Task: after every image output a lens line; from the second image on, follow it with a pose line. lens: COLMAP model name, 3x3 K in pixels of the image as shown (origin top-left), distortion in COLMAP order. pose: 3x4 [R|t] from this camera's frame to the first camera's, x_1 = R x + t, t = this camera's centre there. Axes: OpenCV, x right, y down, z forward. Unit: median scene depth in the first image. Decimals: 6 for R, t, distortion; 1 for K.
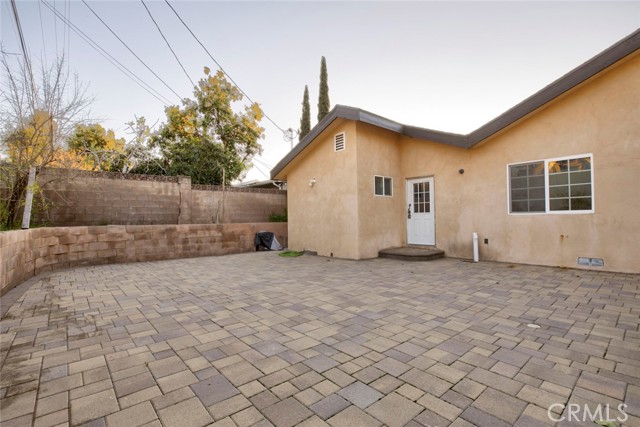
lens RADIAL K [[294.6, 0, 315.0], [0, 294.6, 215.9], [0, 0, 1]] dist [-0.011436, 0.000298]
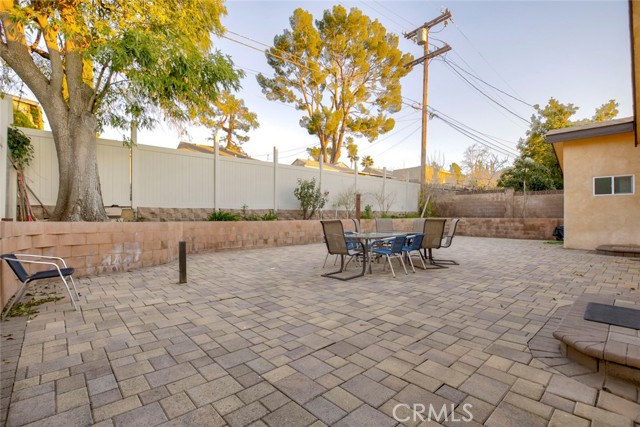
lens RADIAL K [[294.6, 0, 315.0], [0, 294.6, 215.9], [0, 0, 1]] dist [-0.011436, 0.000298]
pose [[0.019627, 0.011875, -0.999737, 1.250895], [0.010610, 0.999871, 0.012085, -0.015846], [0.999751, -0.010845, 0.019499, -0.092864]]
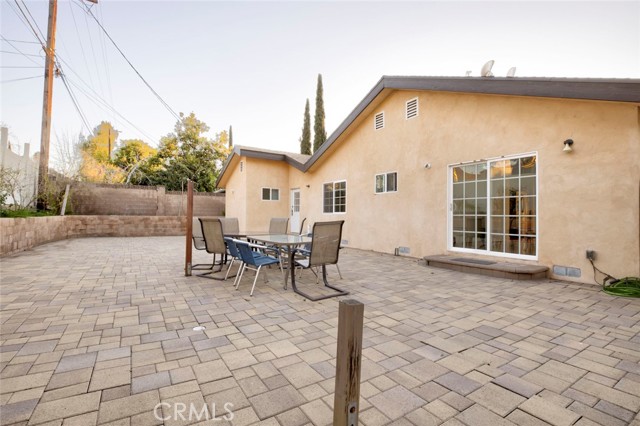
lens RADIAL K [[294.6, 0, 315.0], [0, 294.6, 215.4], [0, 0, 1]] dist [-0.011436, 0.000298]
pose [[0.988275, 0.023037, -0.150938, 0.693246], [-0.021675, 0.999708, 0.010661, -0.011106], [0.151140, -0.007264, 0.988486, -0.495499]]
